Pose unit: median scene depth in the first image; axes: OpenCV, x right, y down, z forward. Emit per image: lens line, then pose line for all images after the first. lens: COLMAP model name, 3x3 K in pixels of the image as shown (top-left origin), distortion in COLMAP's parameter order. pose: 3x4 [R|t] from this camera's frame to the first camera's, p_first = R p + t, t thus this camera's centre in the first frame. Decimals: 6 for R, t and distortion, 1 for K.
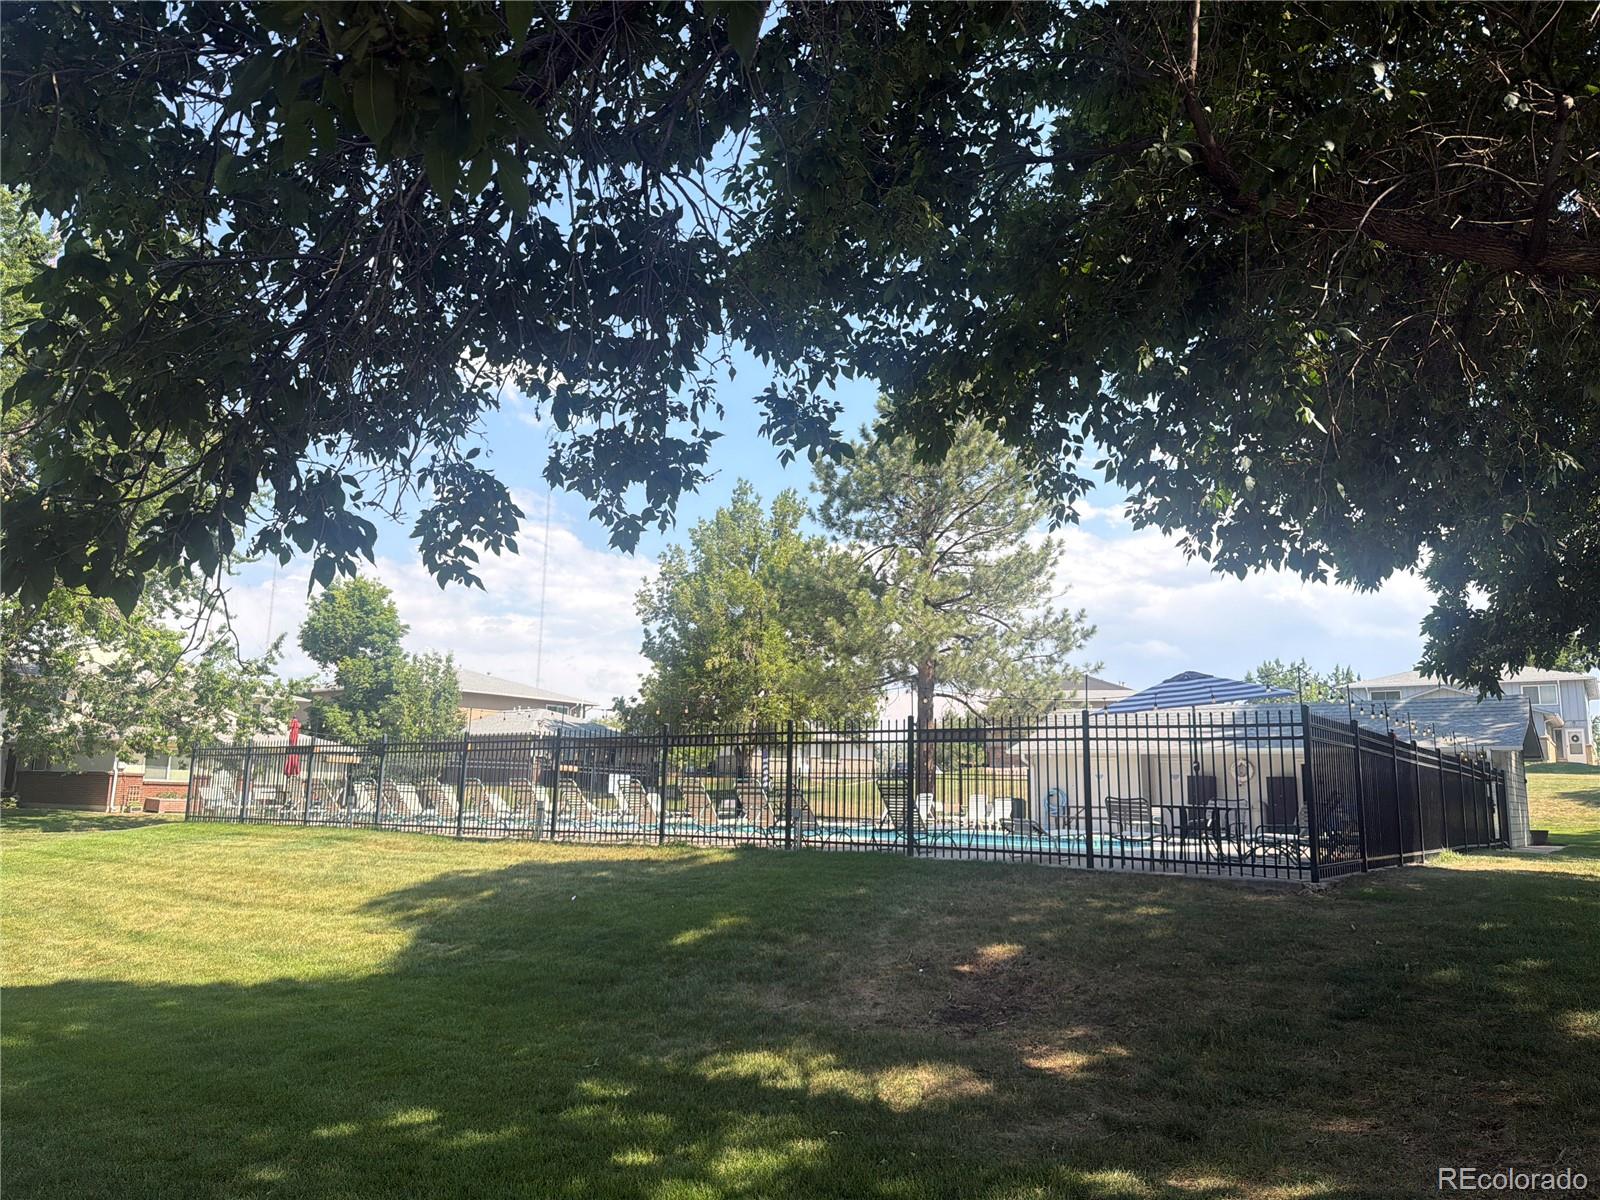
lens RADIAL K [[1142.1, 0, 800.0], [0, 1142.1, 600.0], [0, 0, 1]] dist [0.057344, -0.007968]
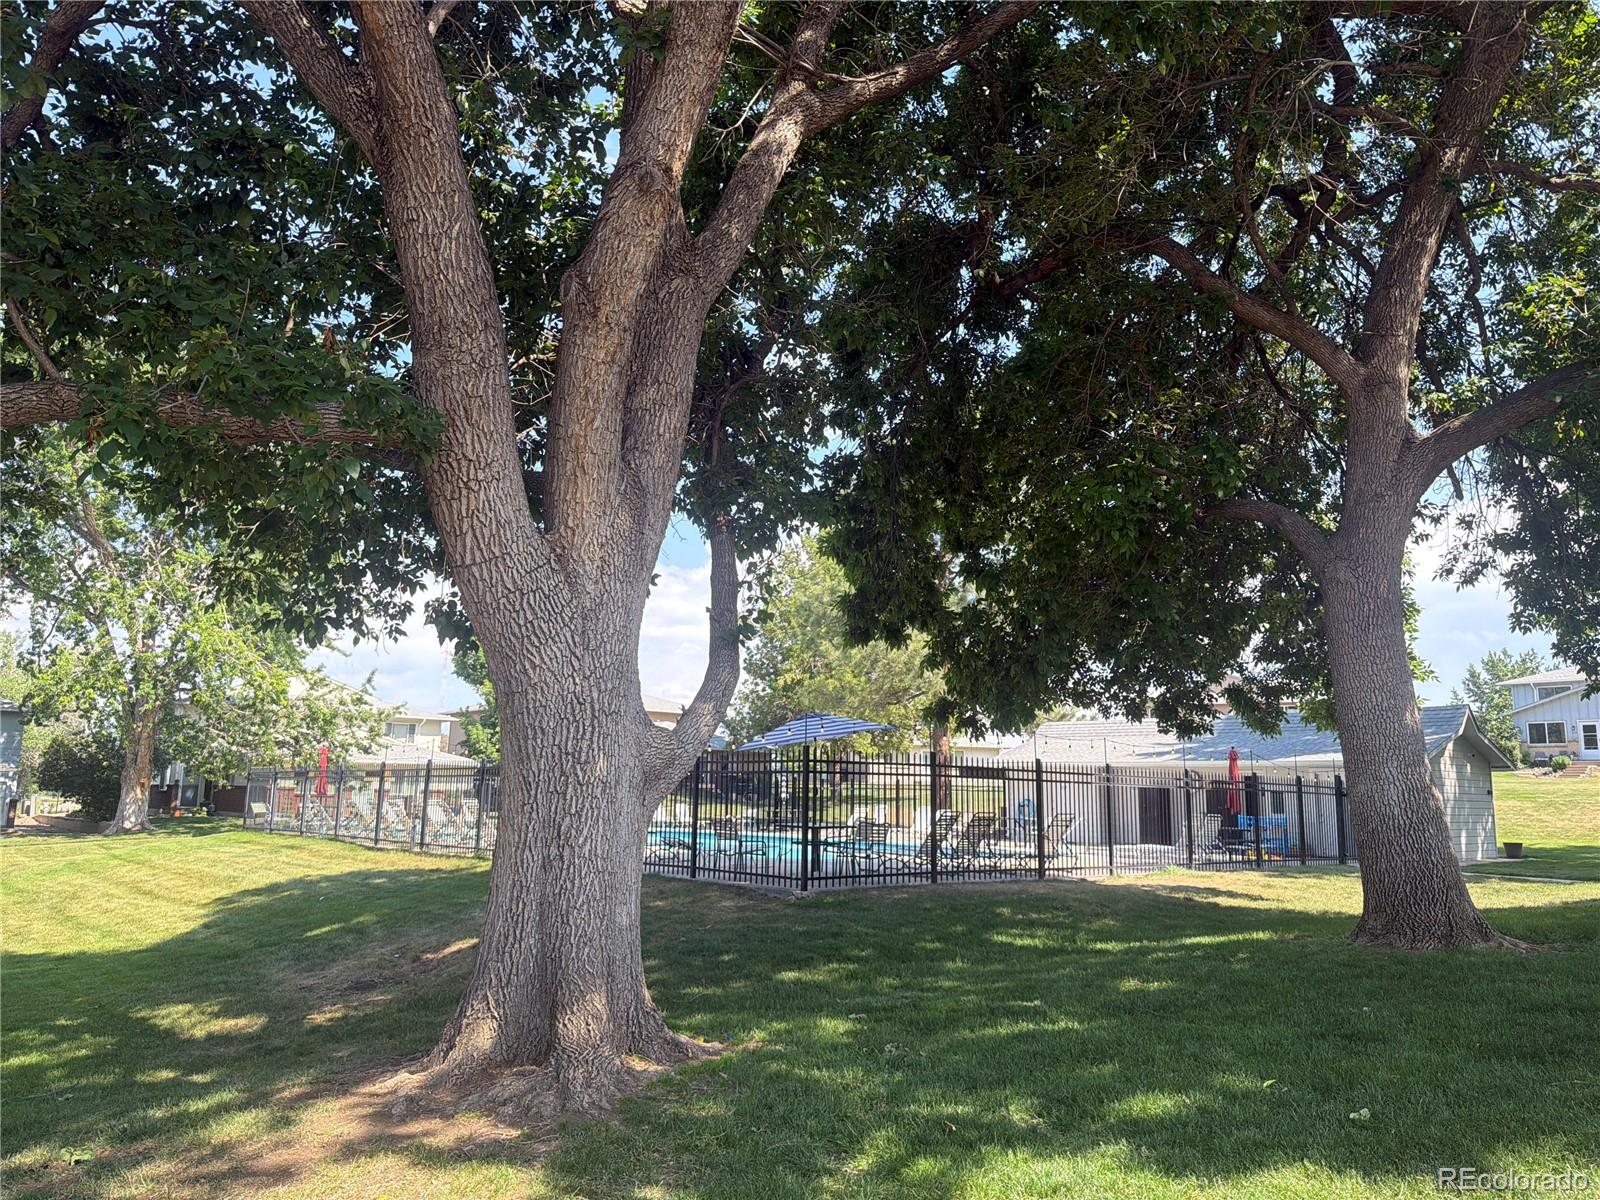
lens RADIAL K [[1142.1, 0, 800.0], [0, 1142.1, 600.0], [0, 0, 1]] dist [0.057344, -0.007968]
pose [[0.977146, -0.039673, -0.208836, 0.214235], [0.039615, 0.999205, -0.004461, -0.018512], [0.208847, -0.003914, 0.977940, -0.059344]]
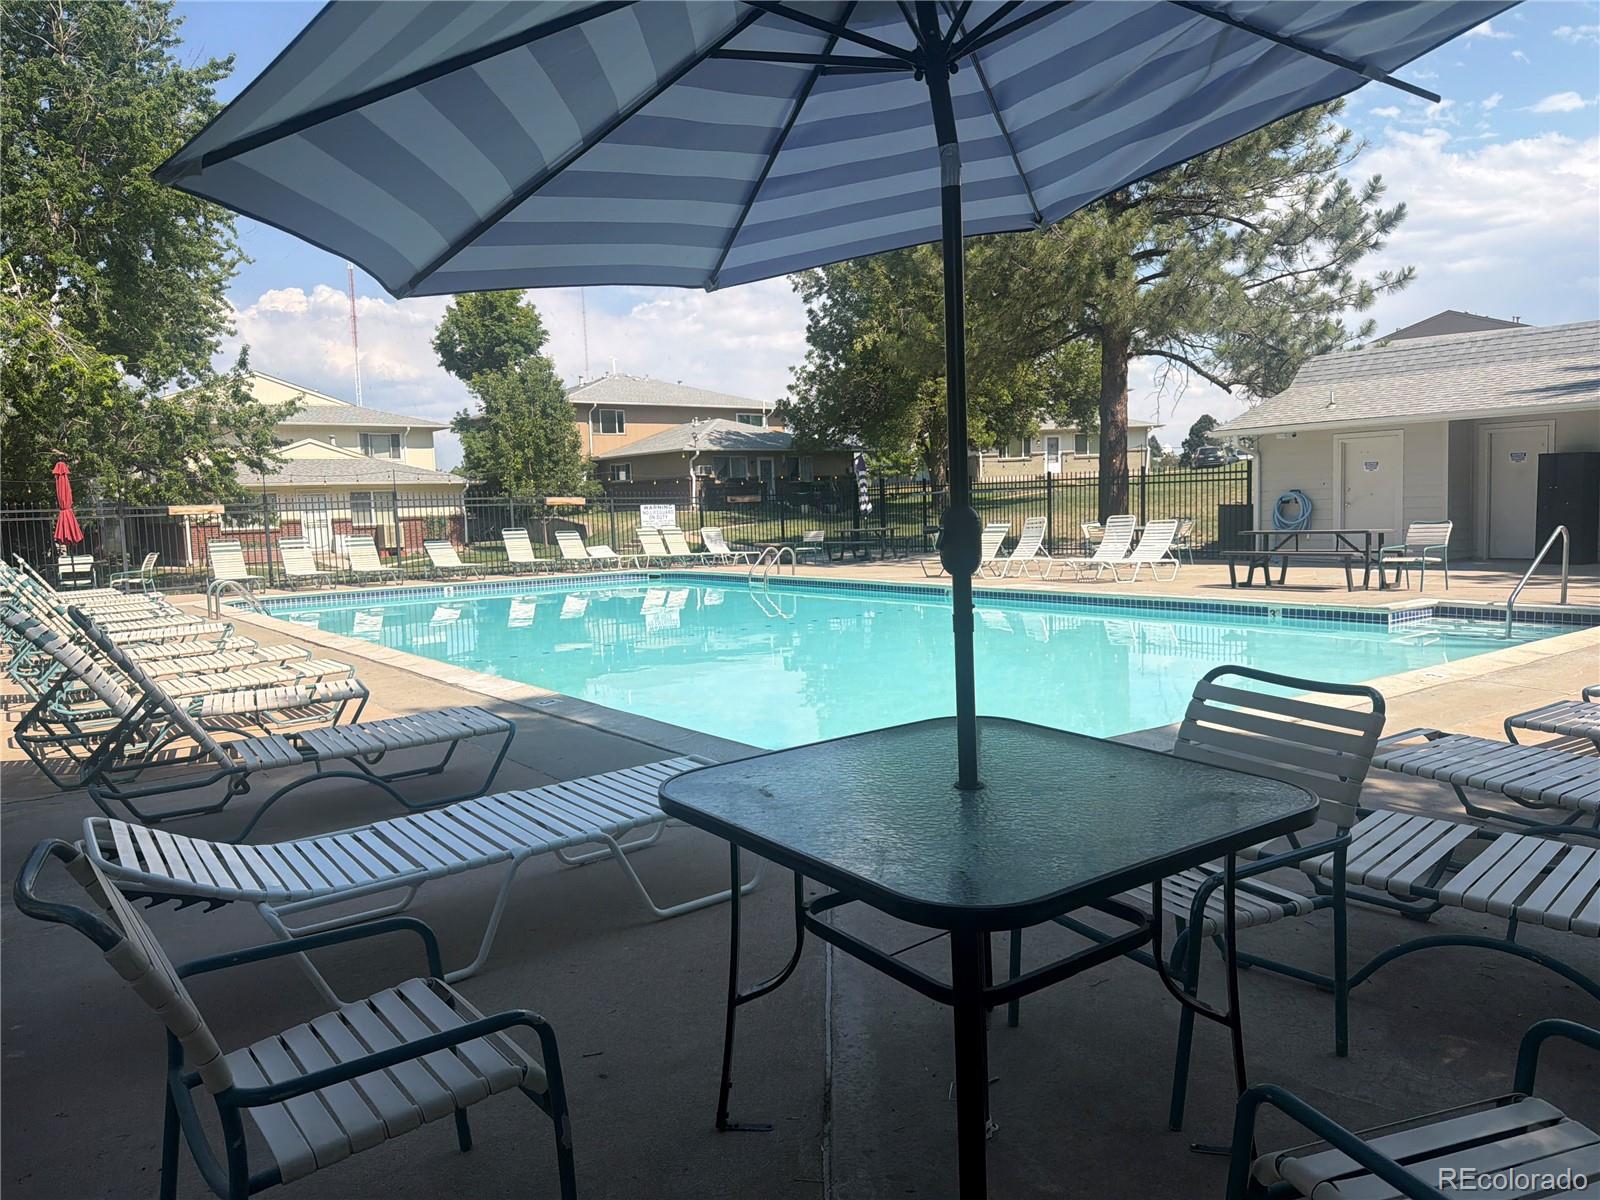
lens RADIAL K [[1142.1, 0, 800.0], [0, 1142.1, 600.0], [0, 0, 1]] dist [0.057344, -0.007968]
pose [[0.955759, -0.025576, -0.293037, 0.132860], [0.099335, 0.965753, 0.239697, 0.044160], [0.276870, -0.258201, 0.925567, 0.315582]]
